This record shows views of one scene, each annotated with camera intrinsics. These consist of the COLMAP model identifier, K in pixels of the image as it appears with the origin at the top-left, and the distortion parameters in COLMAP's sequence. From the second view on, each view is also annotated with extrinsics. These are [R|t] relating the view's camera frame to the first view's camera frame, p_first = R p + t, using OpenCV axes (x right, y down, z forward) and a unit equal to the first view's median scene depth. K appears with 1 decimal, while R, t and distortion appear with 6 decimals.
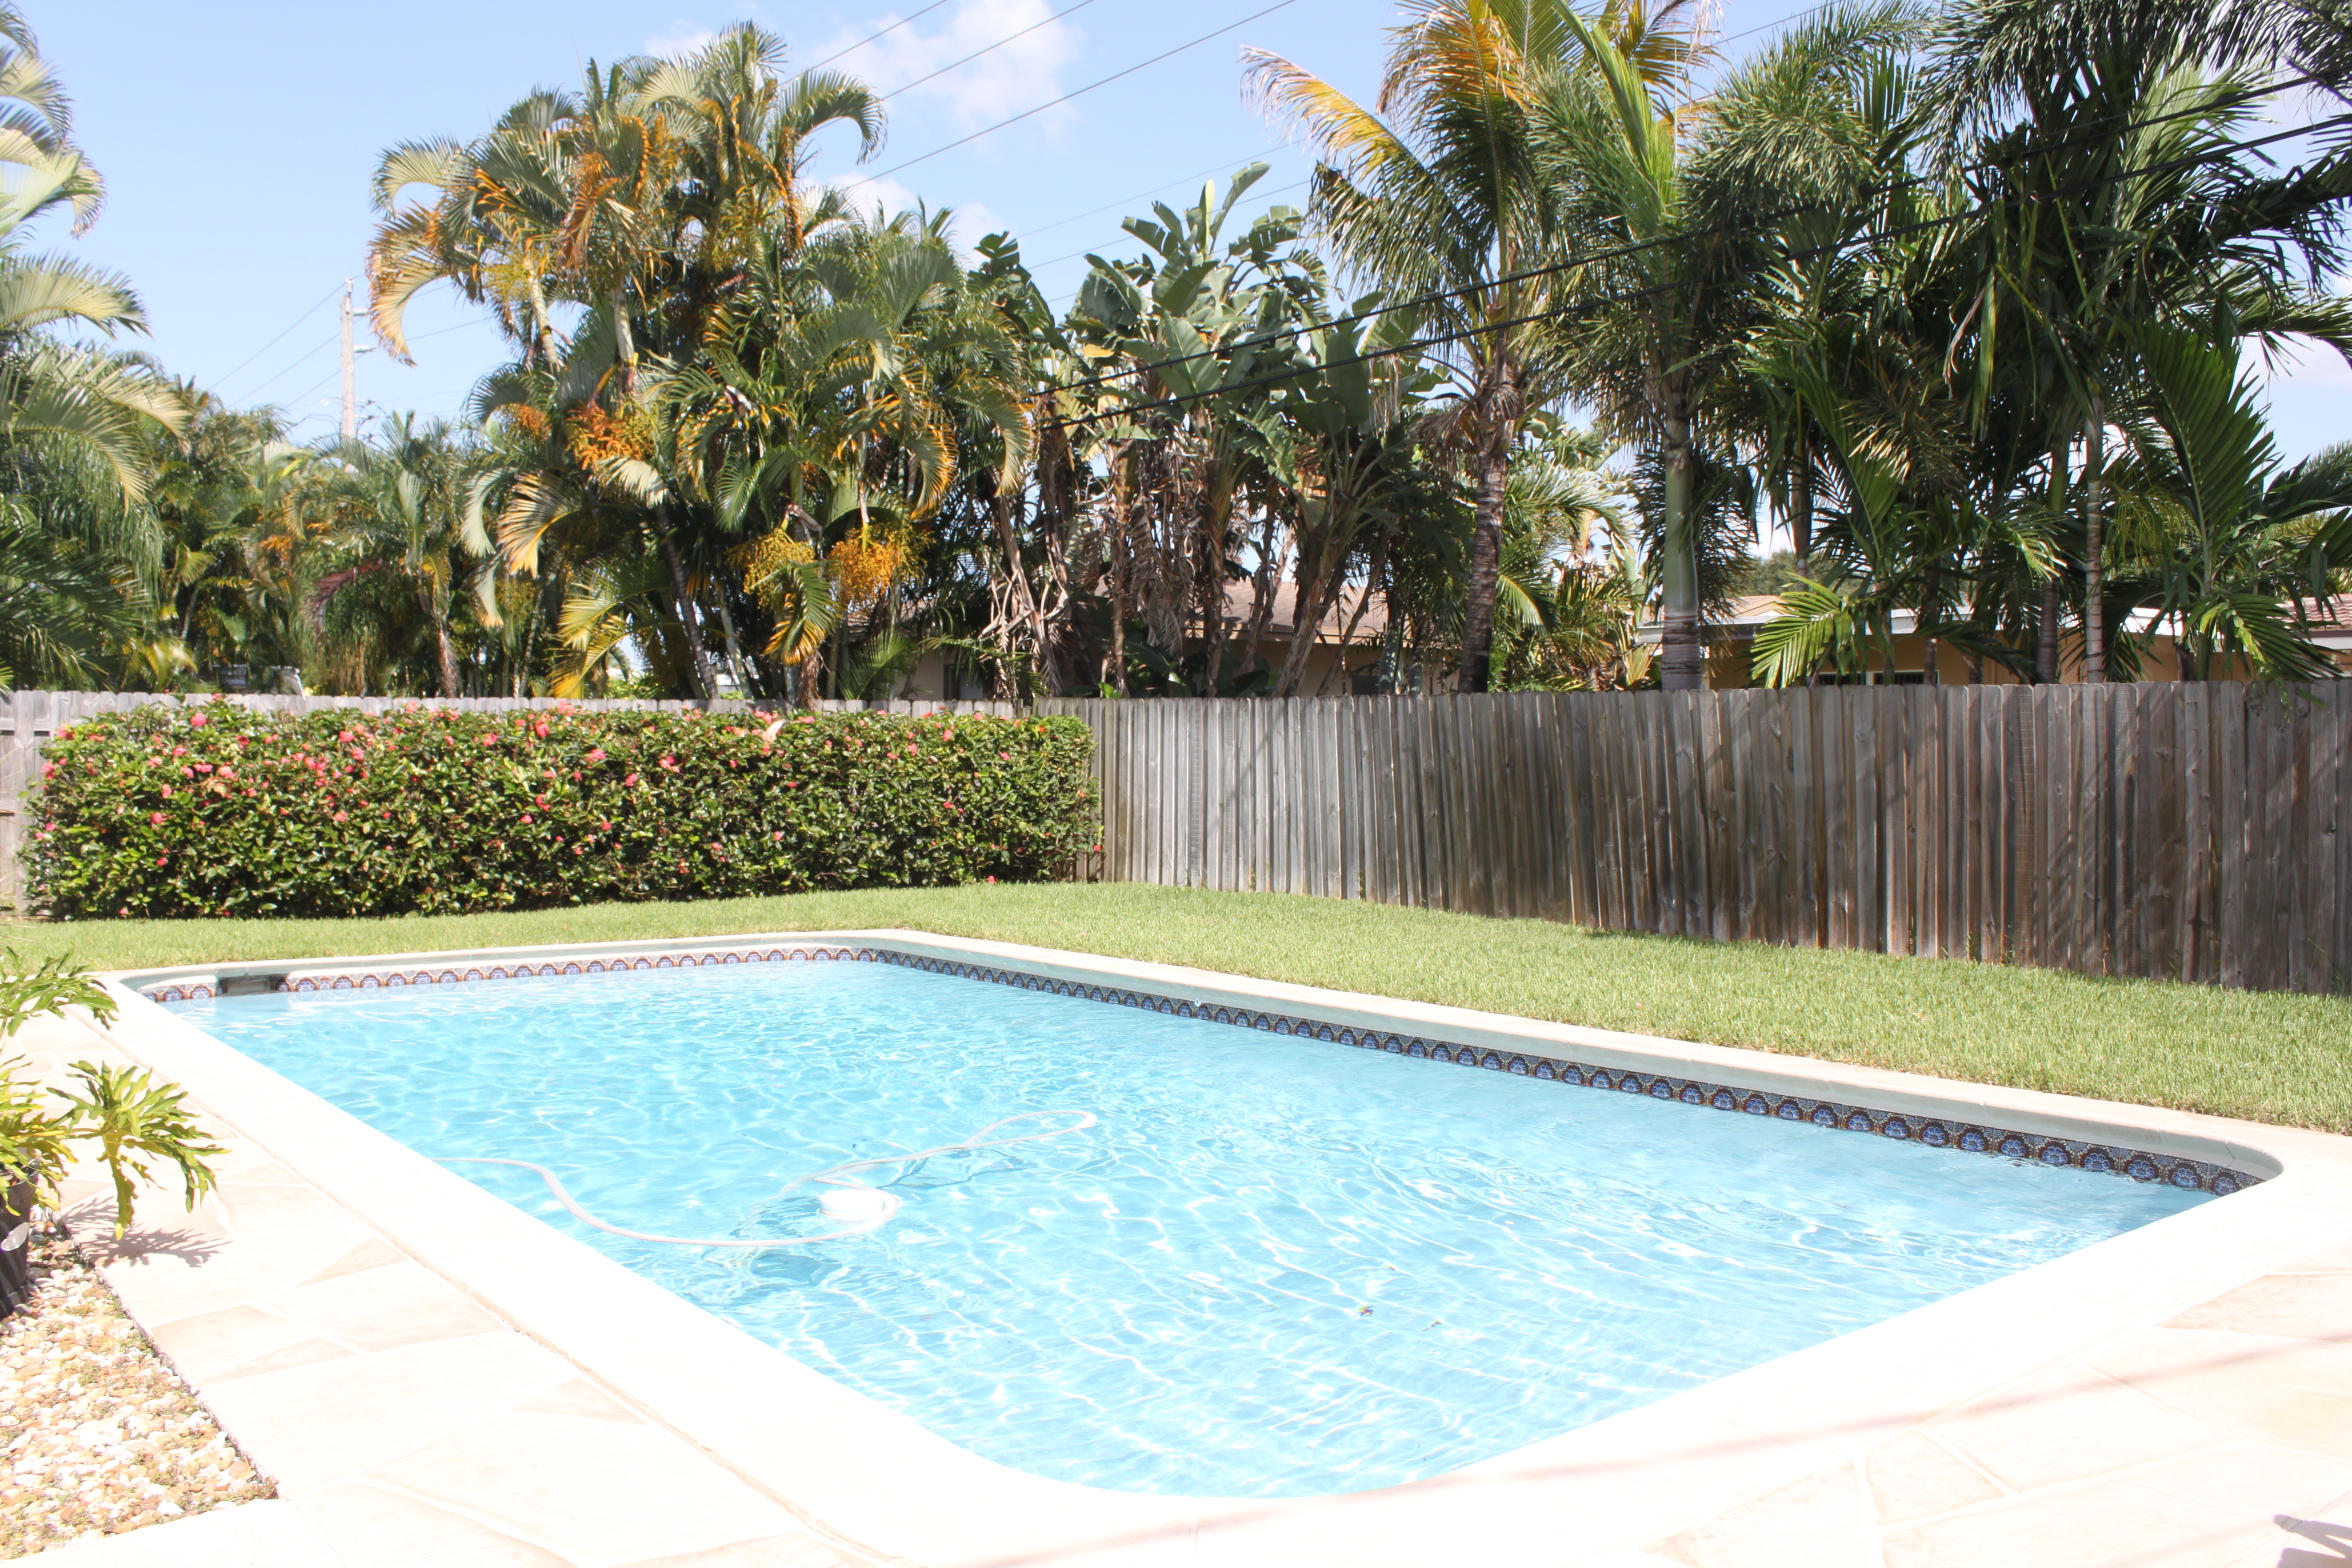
lens RADIAL K [[2068.6, 0, 1176.0], [0, 2068.6, 784.0], [0, 0, 1]] dist [-0.004341, -0.002644]
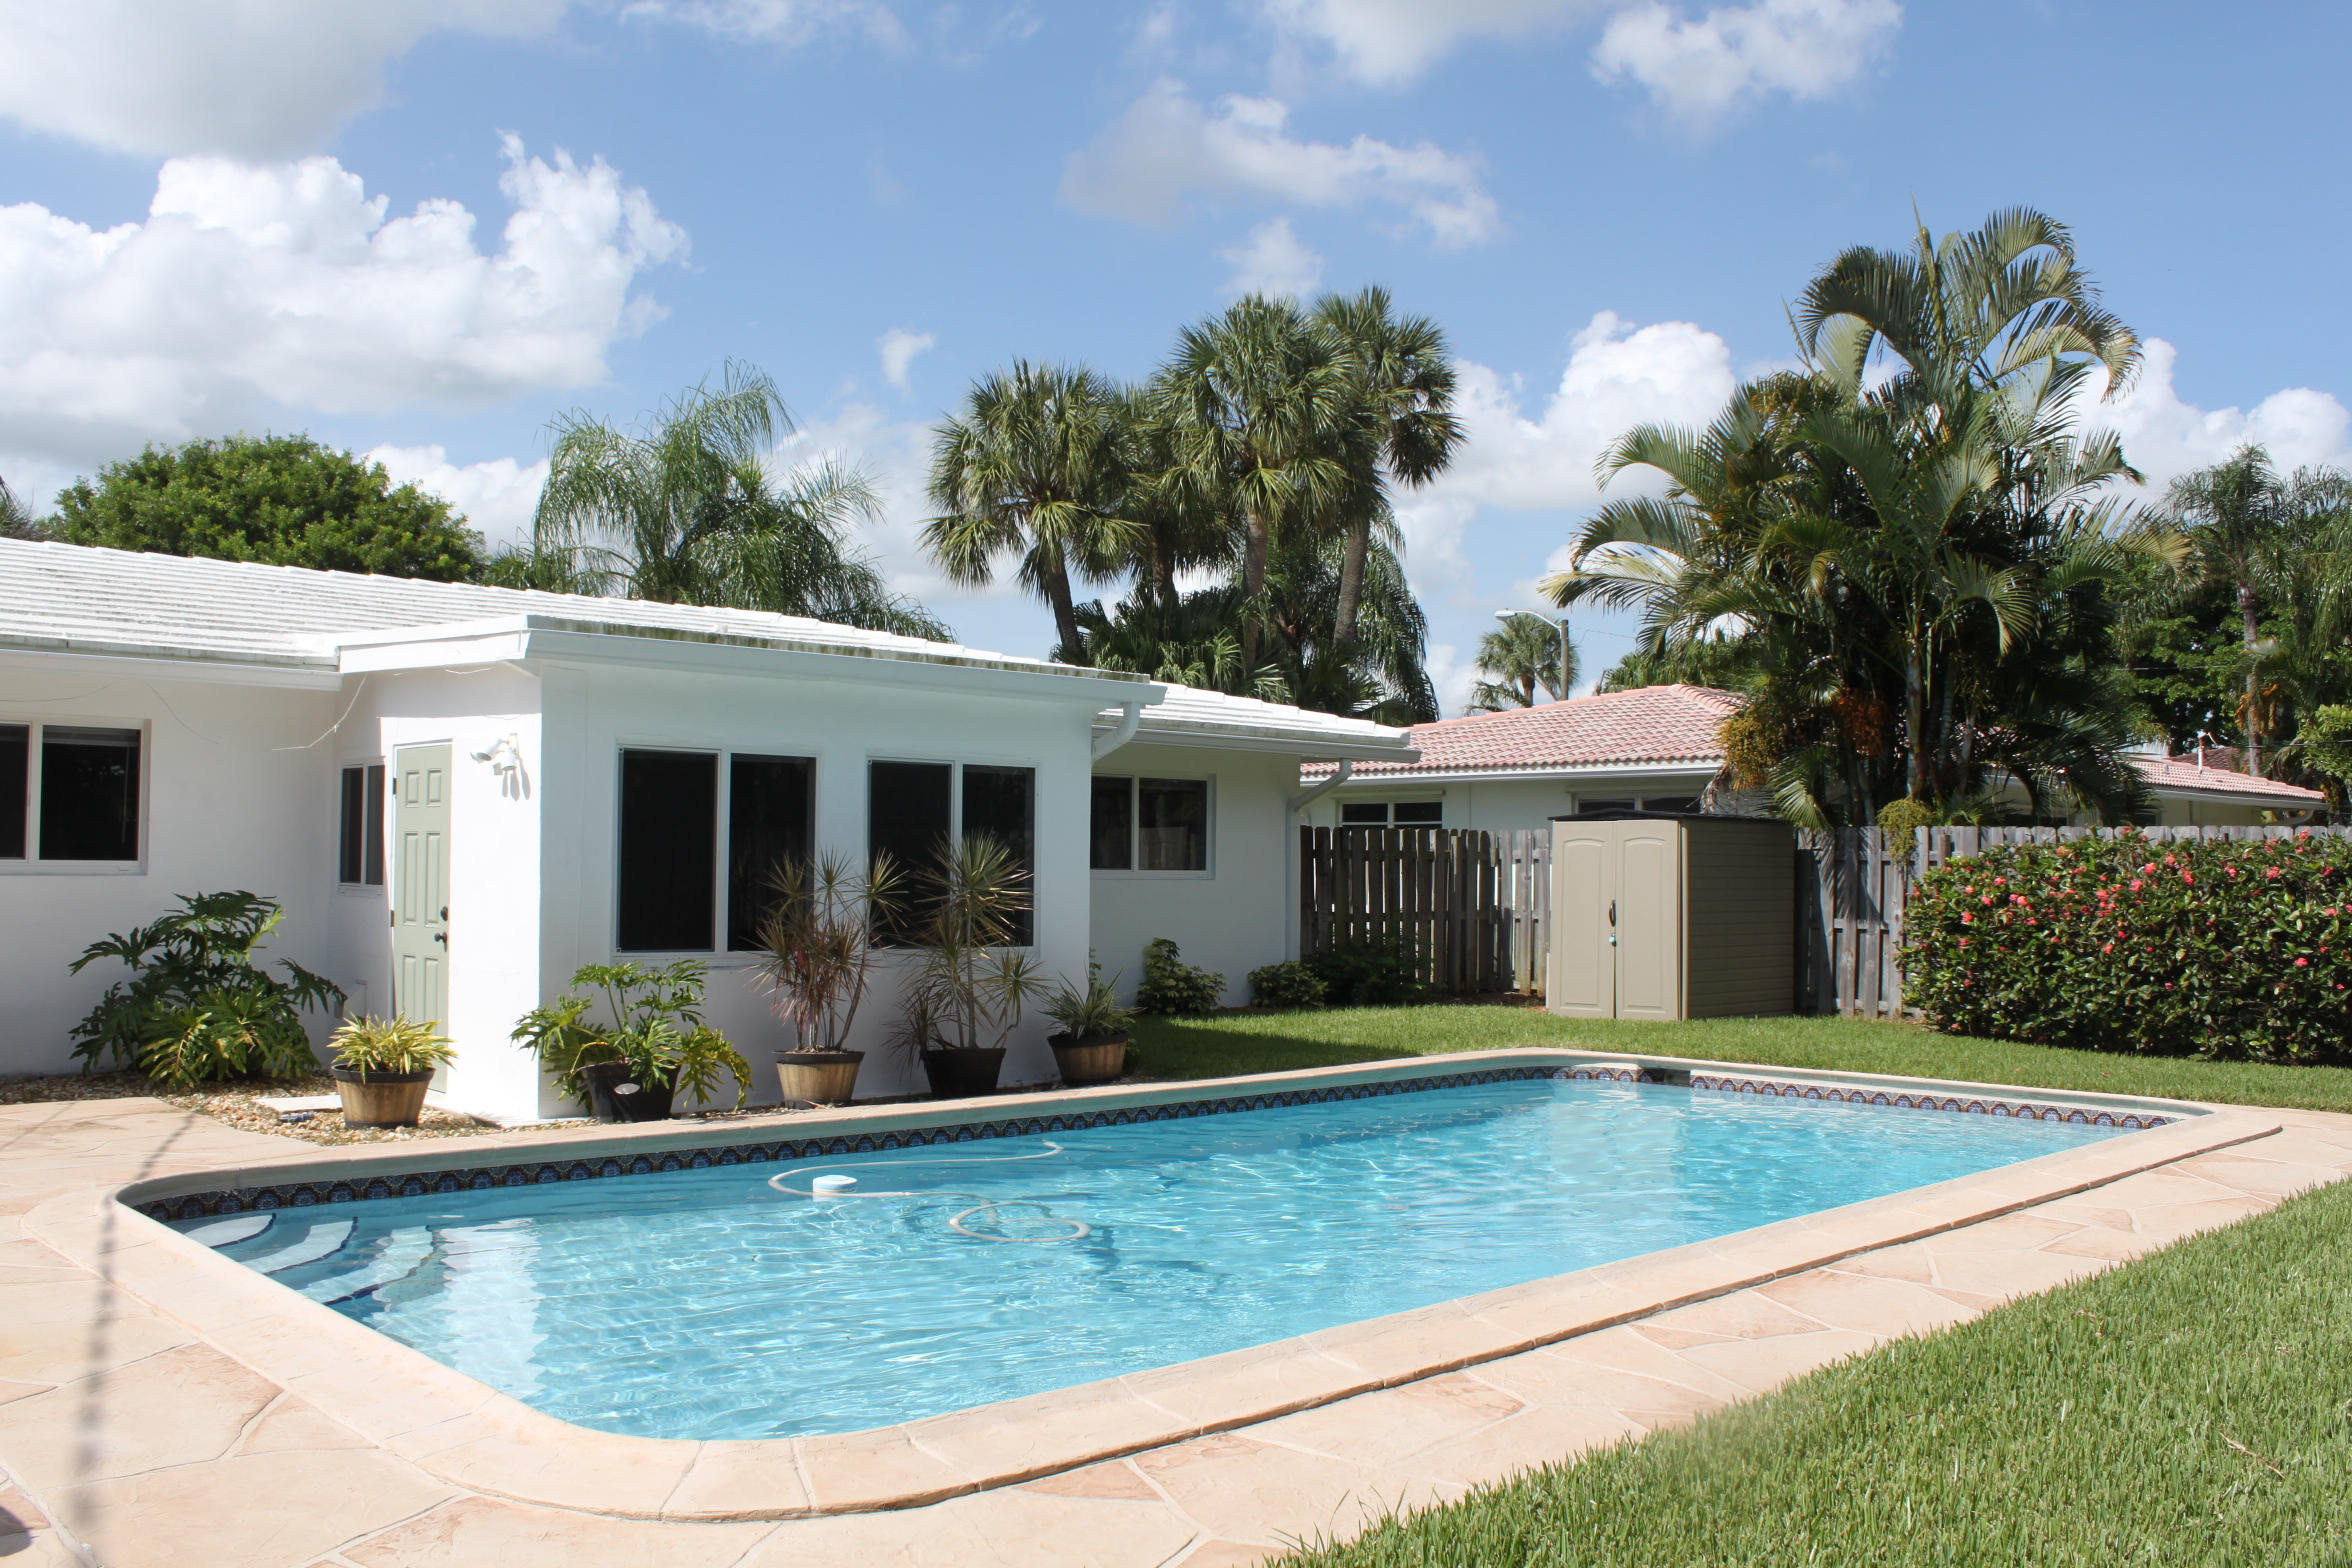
lens RADIAL K [[2068.6, 0, 1176.0], [0, 2068.6, 784.0], [0, 0, 1]] dist [-0.004341, -0.002644]
pose [[0.140440, -0.042894, -0.989160, 0.516399], [-0.027260, 0.998515, -0.047170, -0.004033], [0.989714, 0.033589, 0.139062, 0.425239]]
